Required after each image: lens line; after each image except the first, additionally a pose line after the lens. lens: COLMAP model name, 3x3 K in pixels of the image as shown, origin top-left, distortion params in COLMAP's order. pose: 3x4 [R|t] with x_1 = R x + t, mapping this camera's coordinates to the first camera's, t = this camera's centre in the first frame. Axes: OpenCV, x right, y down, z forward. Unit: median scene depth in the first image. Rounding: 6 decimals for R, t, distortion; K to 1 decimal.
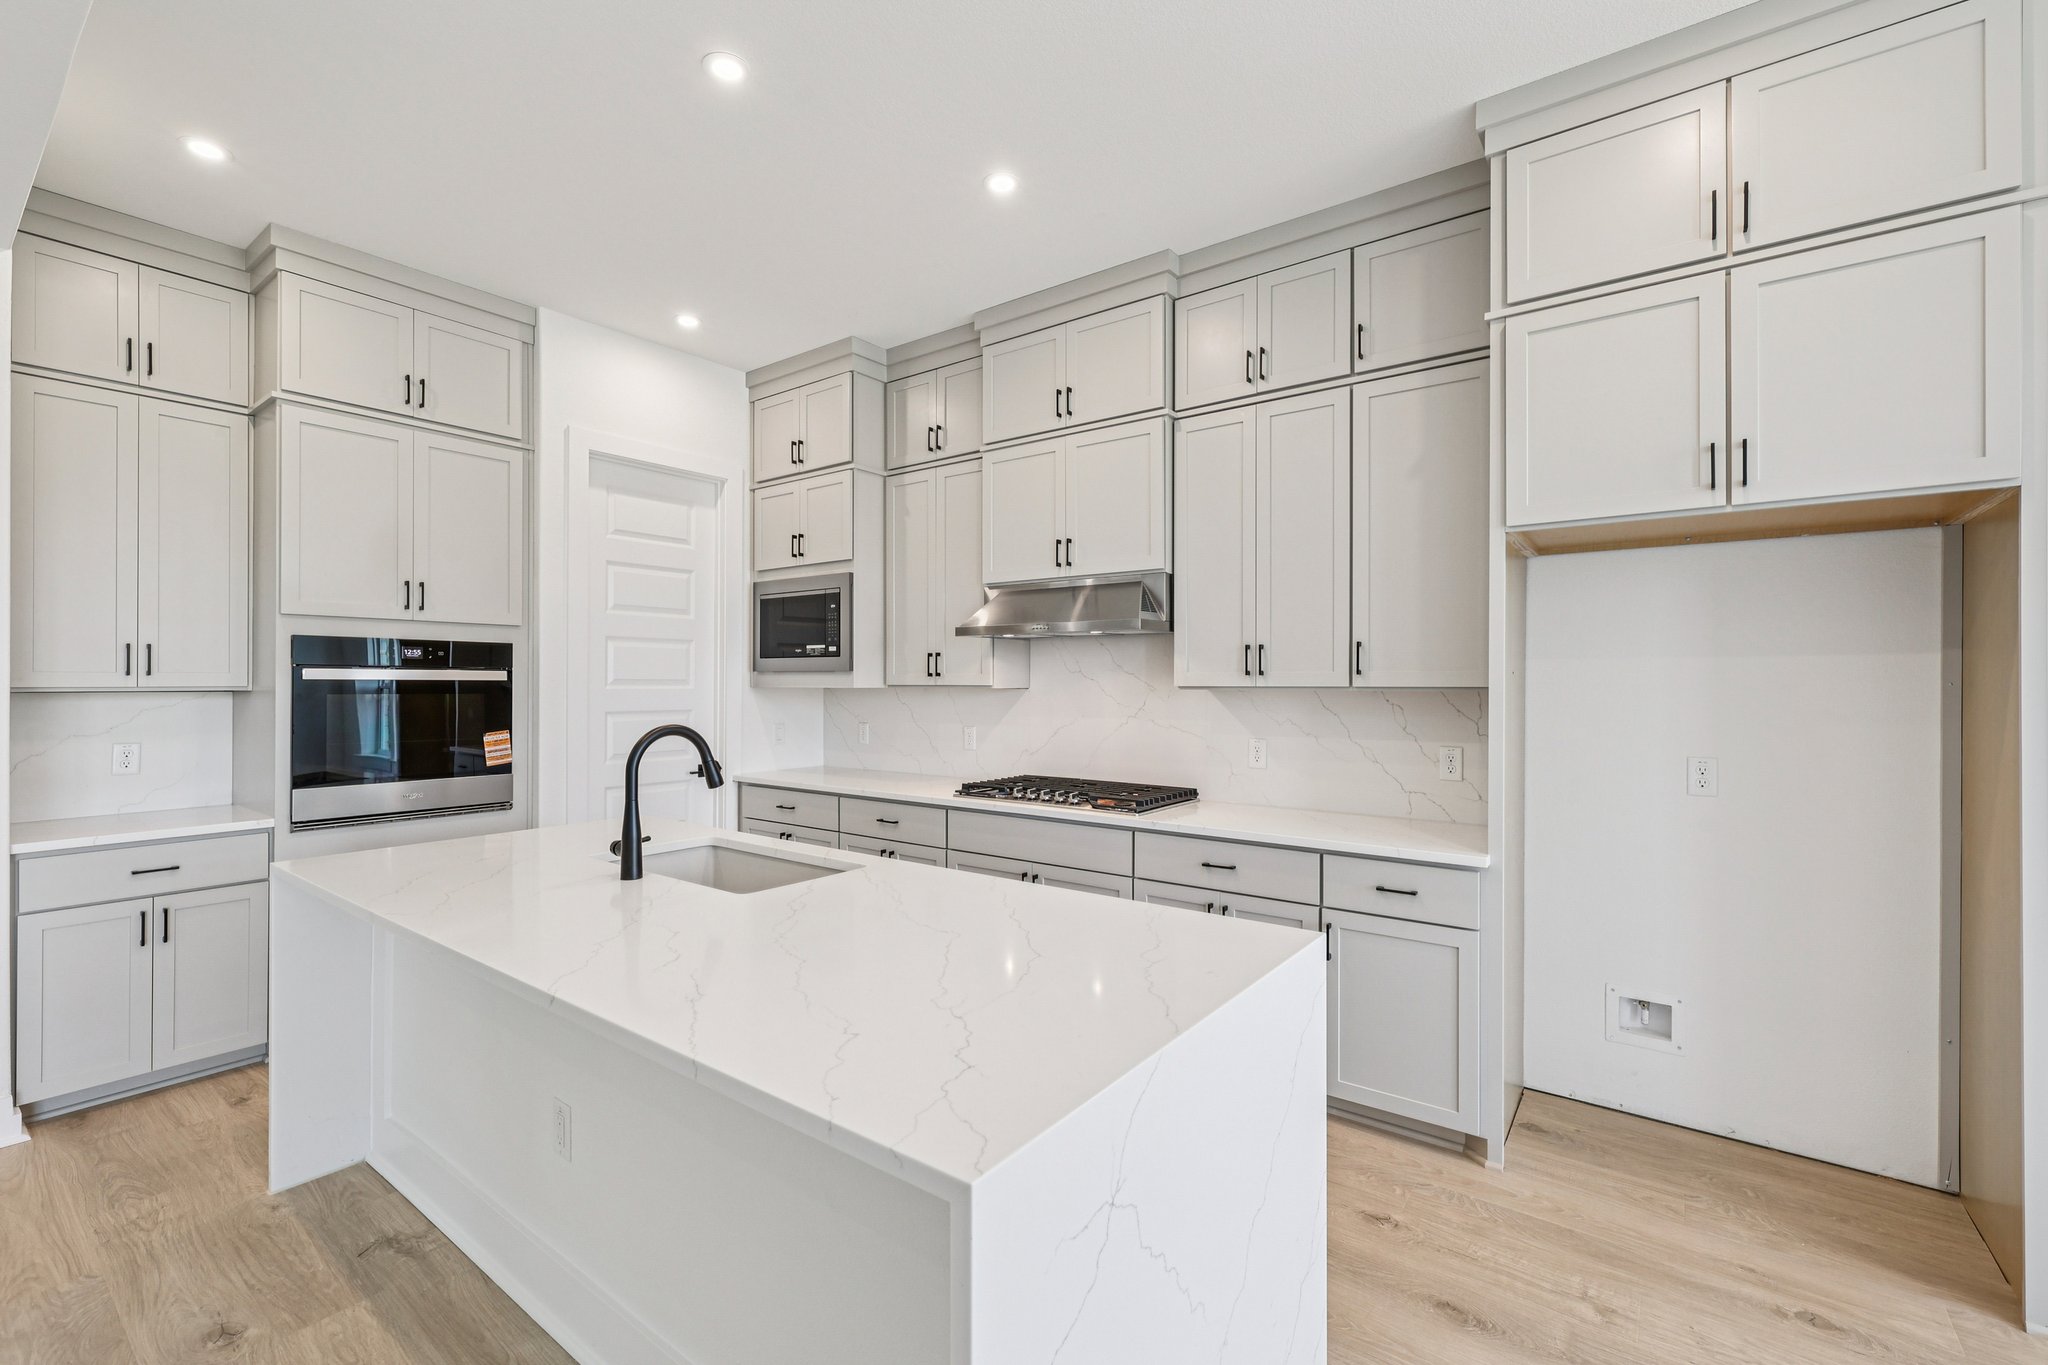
lens RADIAL K [[872.2, 0, 1028.7], [0, 872.2, 677.3], [0, 0, 1]] dist [-0.000450, 0.000493]
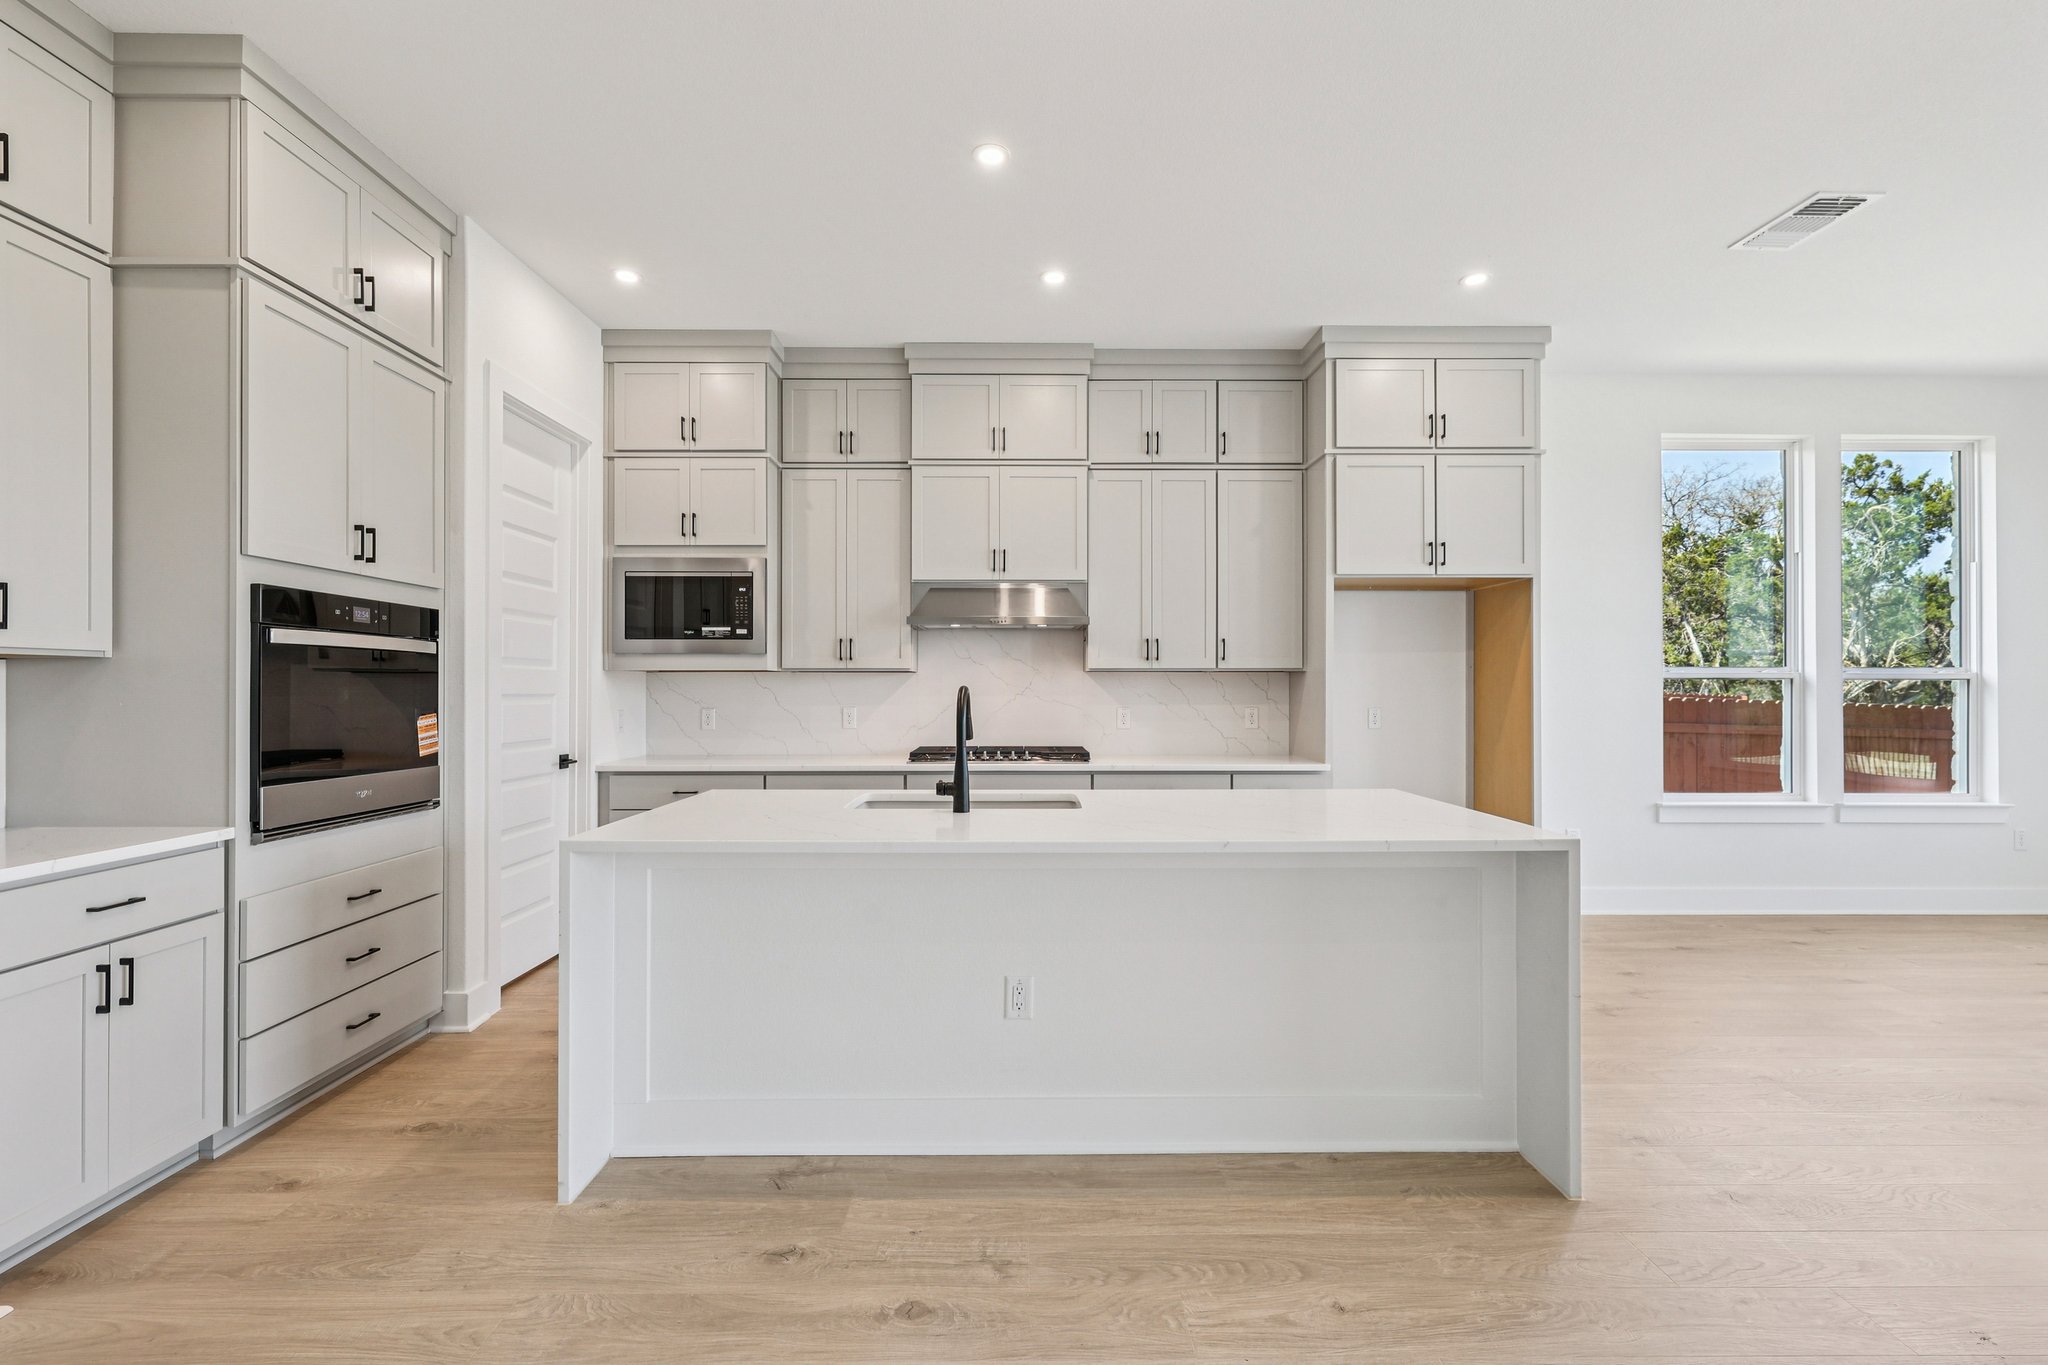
lens RADIAL K [[873.4, 0, 1024.0], [0, 873.4, 682.5], [0, 0, 1]] dist [0.000012, 0.000234]
pose [[0.795254, 0.002932, 0.606270, -0.697543], [-0.002327, 0.999996, -0.001783, 0.033302], [-0.606272, 0.000007, 0.795257, -0.007545]]
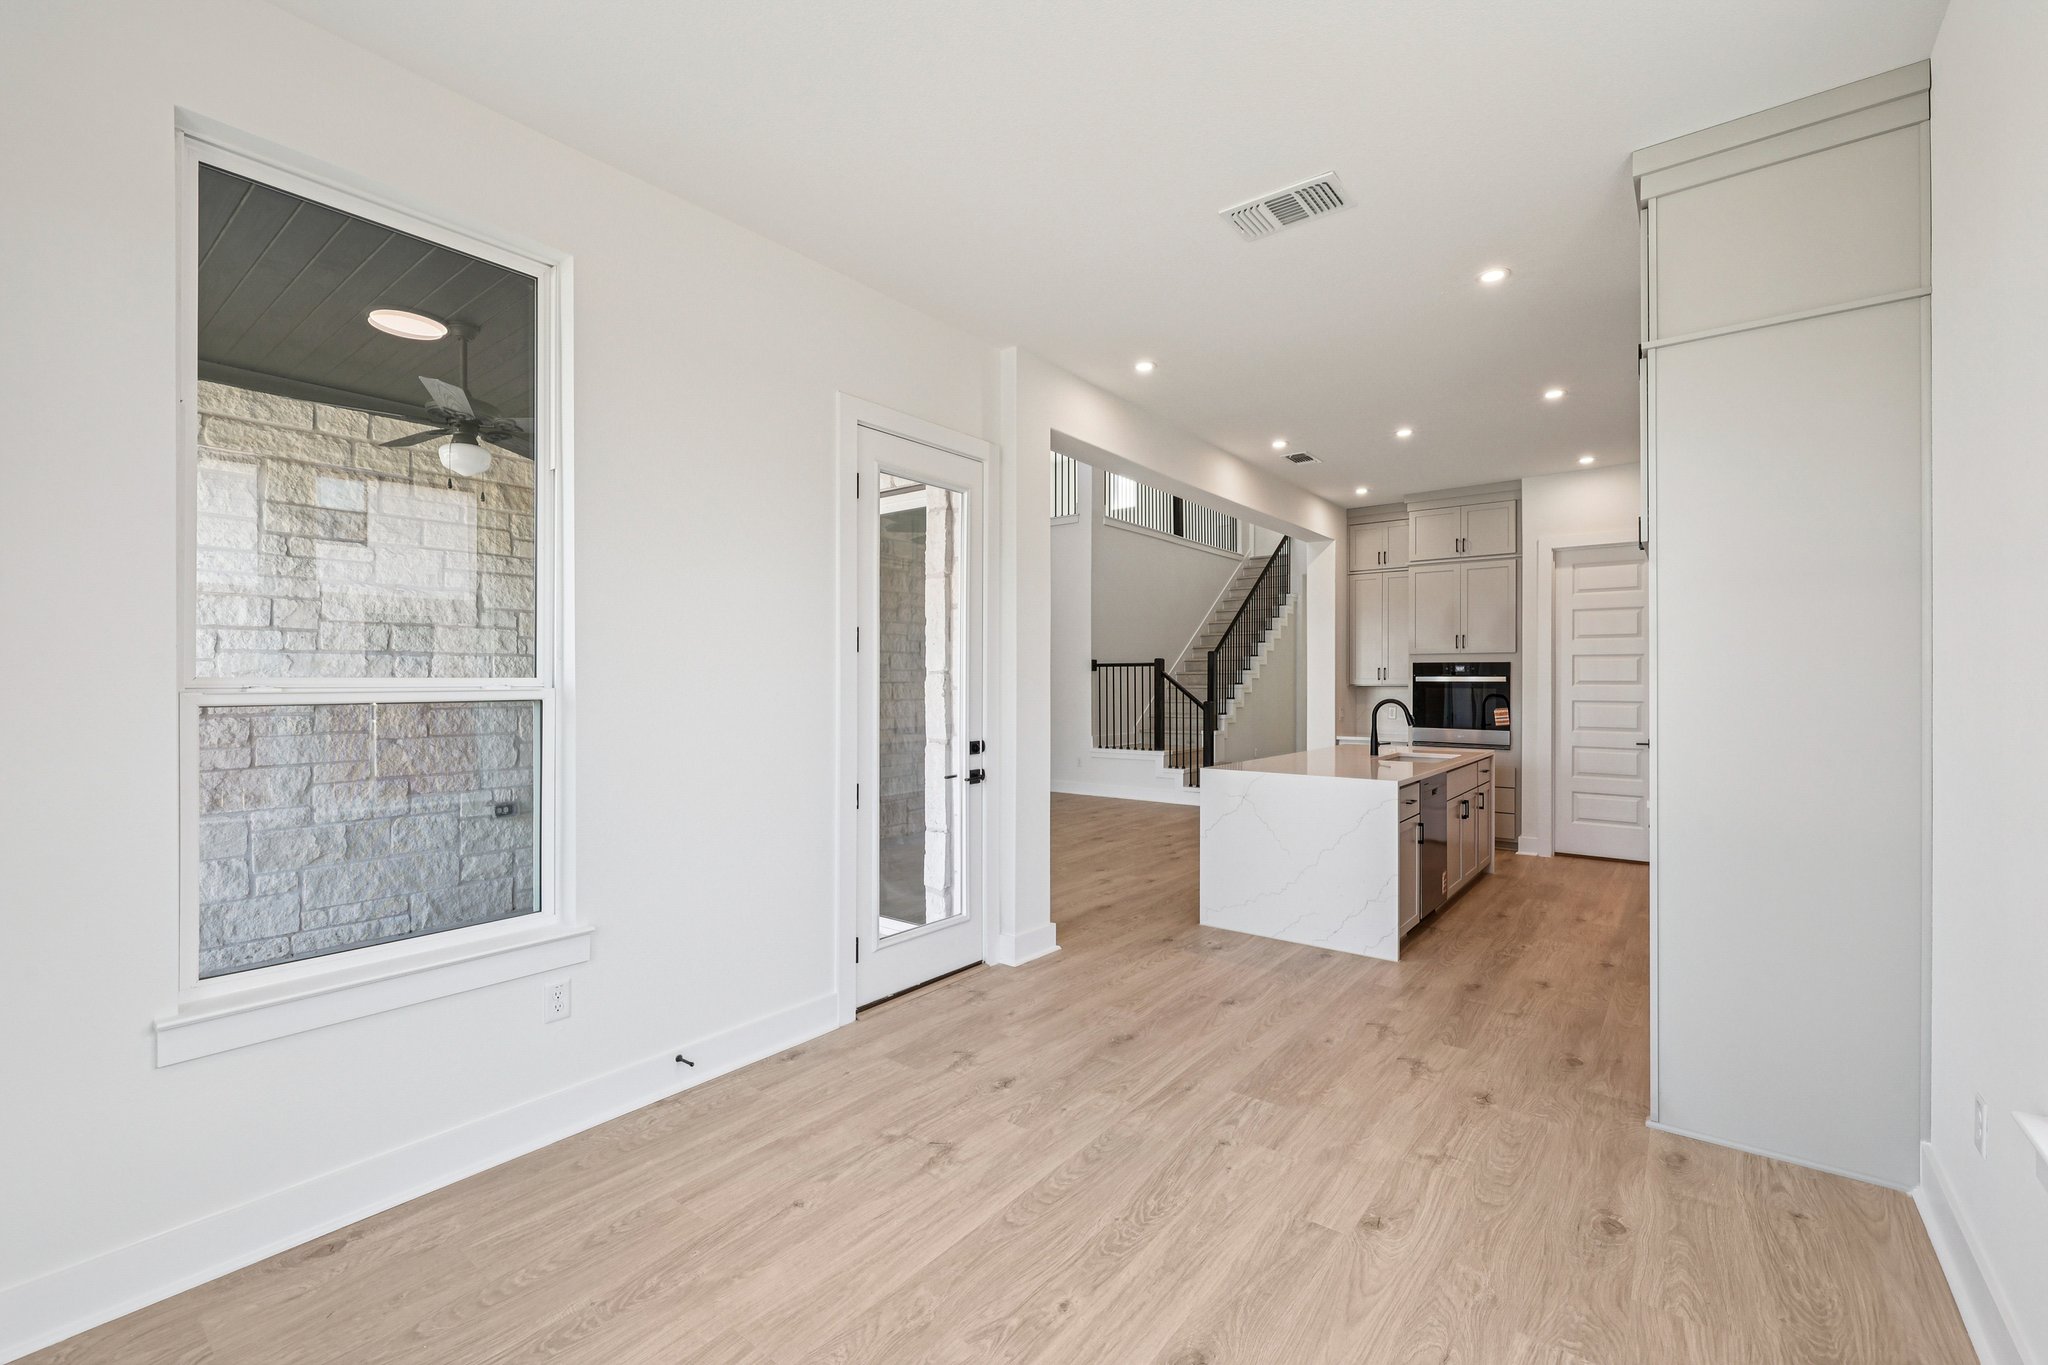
lens RADIAL K [[864.8, 0, 1025.2], [0, 864.8, 678.8], [0, 0, 1]] dist [0.000170, -0.000020]
pose [[-0.023637, -0.004111, -0.999712, 1.399303], [0.003605, 0.999985, -0.004197, 0.001323], [0.999714, -0.003704, -0.023622, -0.008210]]
